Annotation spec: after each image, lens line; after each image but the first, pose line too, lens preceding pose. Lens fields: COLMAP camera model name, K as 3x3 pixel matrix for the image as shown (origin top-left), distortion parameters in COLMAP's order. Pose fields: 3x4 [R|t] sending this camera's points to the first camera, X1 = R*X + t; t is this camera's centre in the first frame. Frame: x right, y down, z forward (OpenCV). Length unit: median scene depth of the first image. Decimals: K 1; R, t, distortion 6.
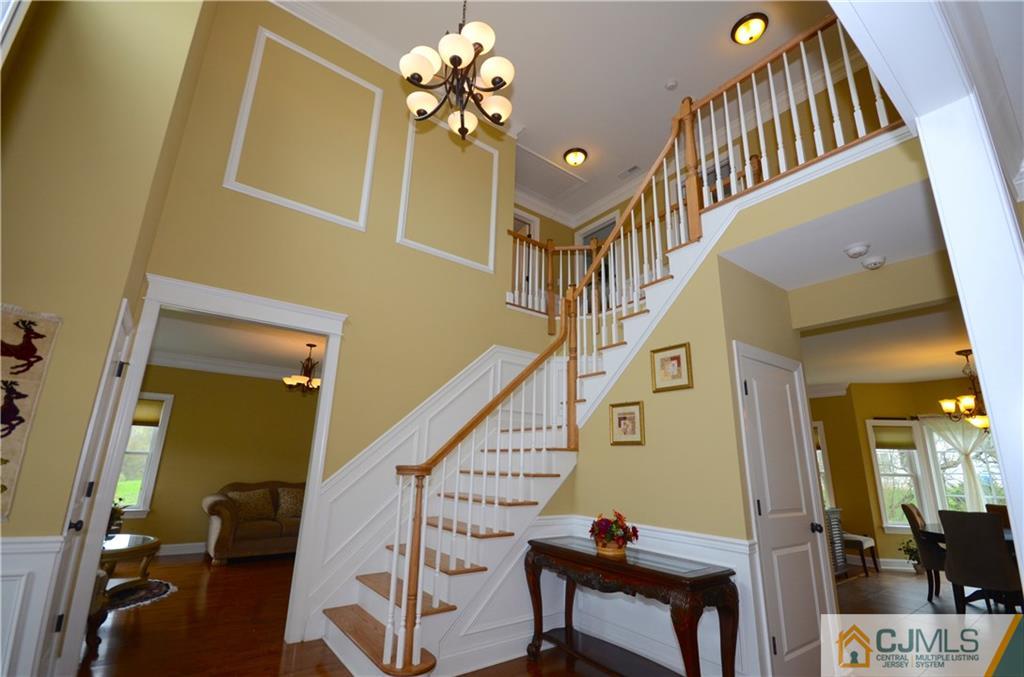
lens RADIAL K [[451.9, 0, 514.4], [0, 451.9, 339.0], [0, 0, 1]] dist [0.001792, -0.001796]
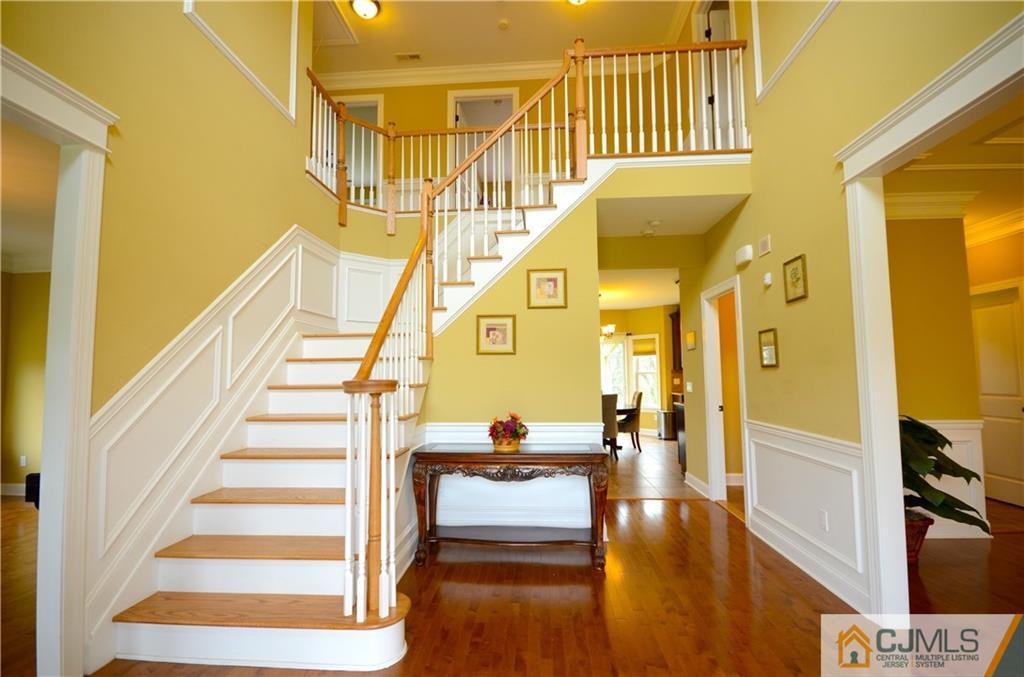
lens RADIAL K [[451.9, 0, 512.3], [0, 451.9, 338.6], [0, 0, 1]] dist [0.001792, -0.001796]
pose [[0.649655, 0.026039, 0.759783, -0.548405], [-0.177246, 0.977059, 0.118070, 0.066821], [-0.739278, -0.211373, 0.639366, 0.299302]]
